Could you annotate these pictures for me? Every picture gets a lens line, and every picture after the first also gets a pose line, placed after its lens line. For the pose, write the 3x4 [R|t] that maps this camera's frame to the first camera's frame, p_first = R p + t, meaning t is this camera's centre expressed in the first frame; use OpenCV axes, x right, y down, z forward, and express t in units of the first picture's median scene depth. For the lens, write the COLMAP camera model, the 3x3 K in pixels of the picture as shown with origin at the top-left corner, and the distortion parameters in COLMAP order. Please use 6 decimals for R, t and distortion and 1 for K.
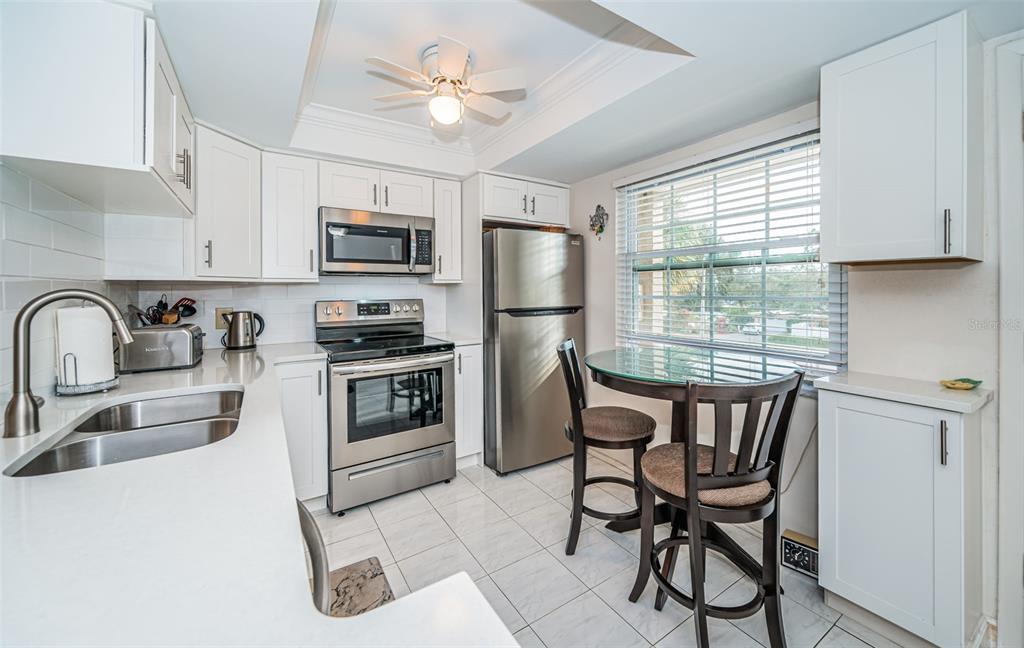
lens RADIAL K [[394.4, 0, 517.2], [0, 394.4, 295.8], [0, 0, 1]] dist [0.000524, 0.000087]
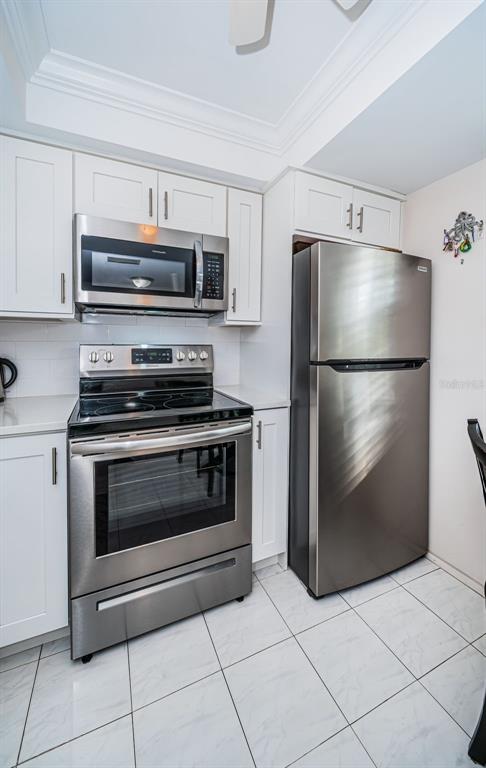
lens RADIAL K [[306.2, 0, 242.2], [0, 306.2, 355.8], [0, 0, 1]] dist [0.001295, -0.000171]
pose [[0.987626, 0.022596, -0.155192, -0.089905], [-0.017563, 0.999277, 0.033729, 0.009609], [0.155841, -0.030586, 0.987308, 0.432607]]
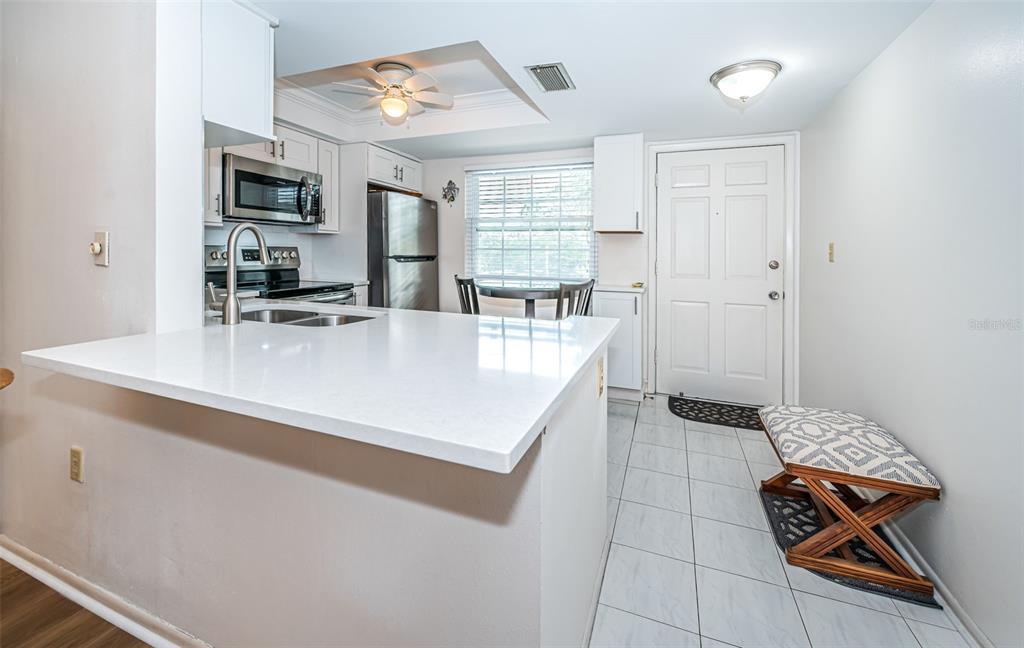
lens RADIAL K [[408.3, 0, 514.2], [0, 408.3, 254.7], [0, 0, 1]] dist [0.001295, -0.000171]
pose [[0.807742, 0.014728, 0.589352, -0.468665], [-0.012039, 0.999892, -0.008487, 0.035518], [-0.589413, -0.000240, 0.807832, -0.278024]]
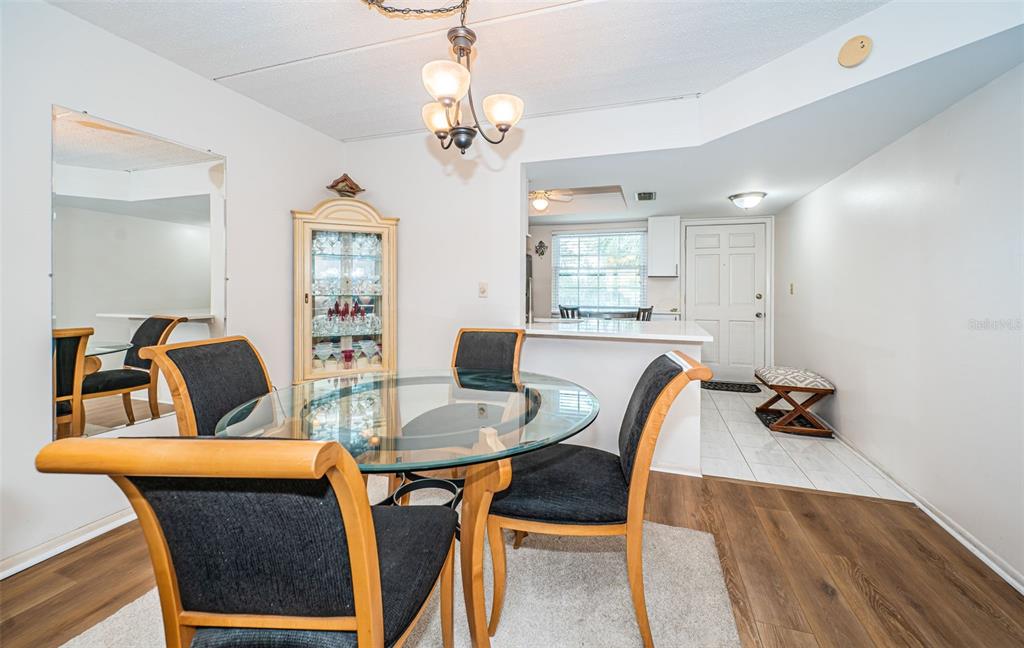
lens RADIAL K [[394.4, 0, 517.2], [0, 394.4, 295.8], [0, 0, 1]] dist [0.000524, 0.000087]
pose [[0.784353, 0.002976, 0.620308, -1.187361], [-0.004721, 0.999988, 0.001172, 0.045826], [-0.620297, -0.003848, 0.784358, -0.510615]]
